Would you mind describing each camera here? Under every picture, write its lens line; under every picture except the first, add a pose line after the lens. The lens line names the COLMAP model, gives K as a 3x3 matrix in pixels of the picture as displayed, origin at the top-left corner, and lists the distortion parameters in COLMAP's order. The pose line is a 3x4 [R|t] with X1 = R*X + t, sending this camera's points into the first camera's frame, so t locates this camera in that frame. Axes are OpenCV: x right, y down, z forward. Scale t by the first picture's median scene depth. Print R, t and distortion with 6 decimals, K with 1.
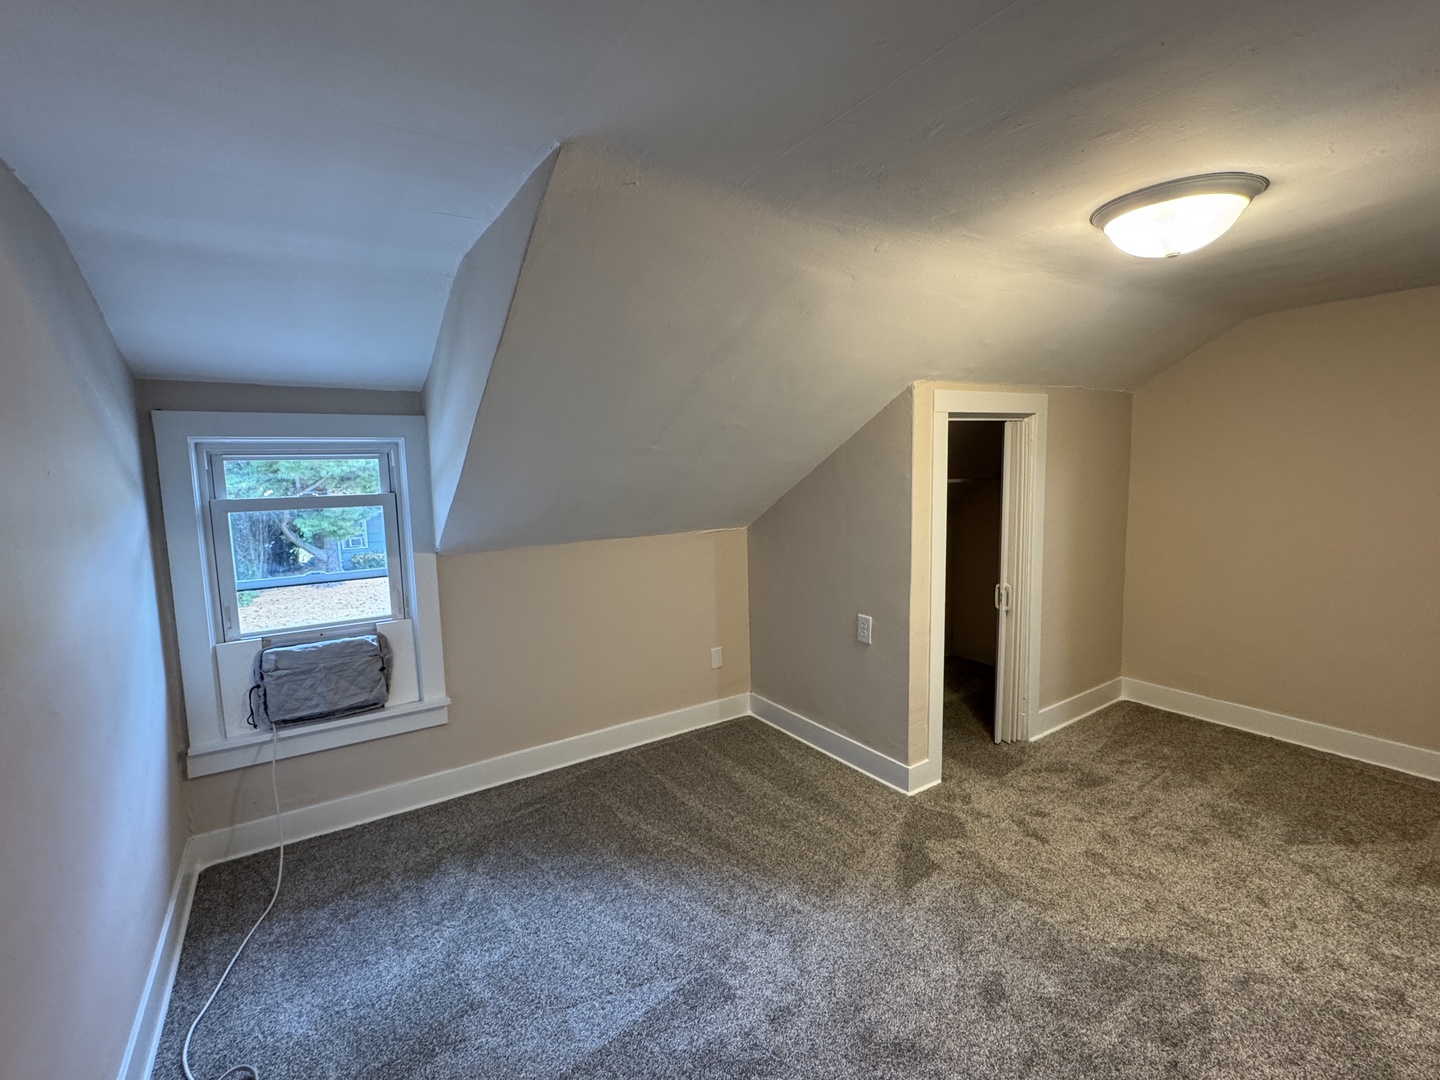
lens RADIAL K [[657.4, 0, 720.0], [0, 657.4, 540.0], [0, 0, 1]] dist [-0.001867, 0.000159]
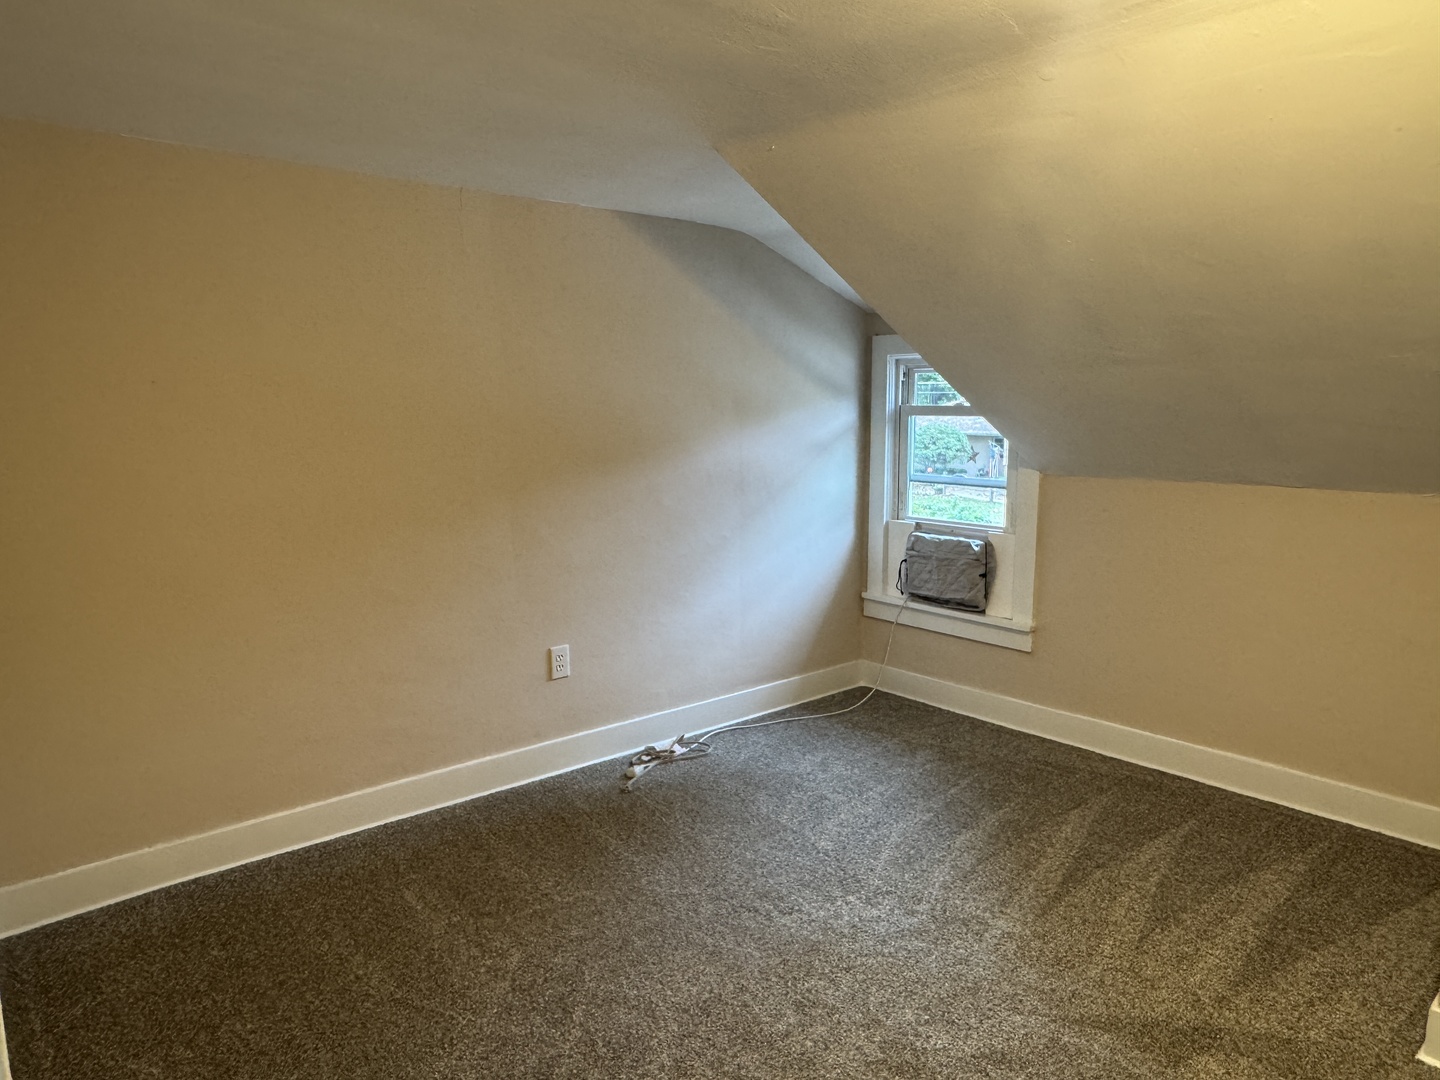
lens RADIAL K [[953.1, 0, 720.0], [0, 953.1, 540.0], [0, 0, 1]] dist [0.002381, 0.000520]
pose [[0.131447, 0.167164, -0.977127, 0.917396], [-0.110651, 0.981995, 0.153112, -0.043867], [0.985128, 0.087994, 0.147577, 0.377048]]
